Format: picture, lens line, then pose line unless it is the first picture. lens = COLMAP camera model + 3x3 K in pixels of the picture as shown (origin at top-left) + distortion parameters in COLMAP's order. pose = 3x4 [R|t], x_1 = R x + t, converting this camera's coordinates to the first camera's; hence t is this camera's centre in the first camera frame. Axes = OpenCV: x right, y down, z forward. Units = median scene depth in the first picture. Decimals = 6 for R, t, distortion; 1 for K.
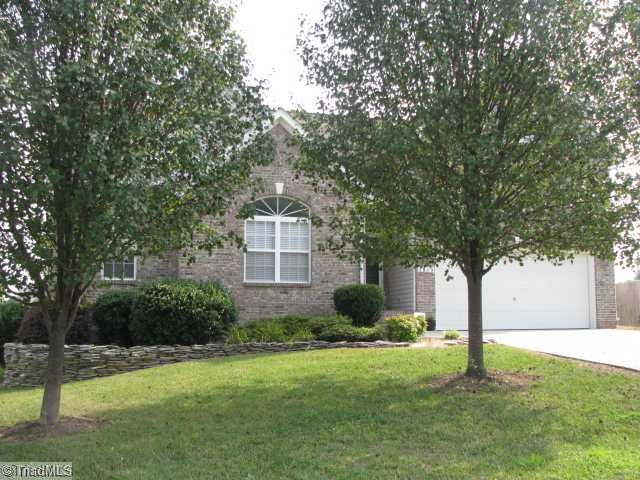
lens RADIAL K [[662.2, 0, 320.0], [0, 662.2, 240.0], [0, 0, 1]] dist [-0.098040, 0.018923]
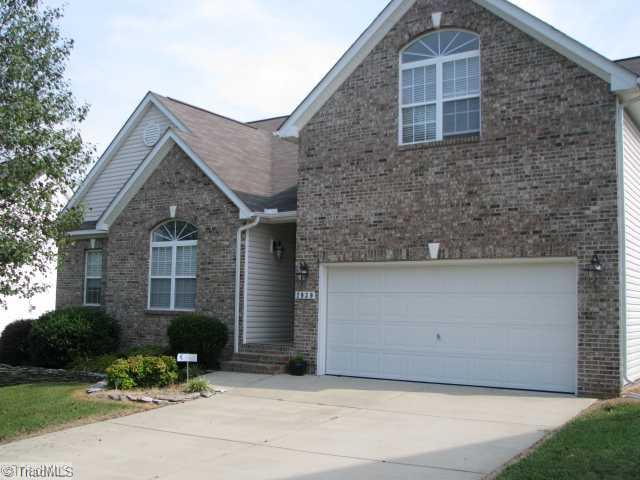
lens RADIAL K [[662.2, 0, 320.0], [0, 662.2, 240.0], [0, 0, 1]] dist [-0.098040, 0.018923]
pose [[0.693149, -0.065751, -0.717790, 0.769942], [0.058167, 0.997685, -0.035219, 0.008973], [0.718444, -0.017340, 0.695369, 0.491712]]
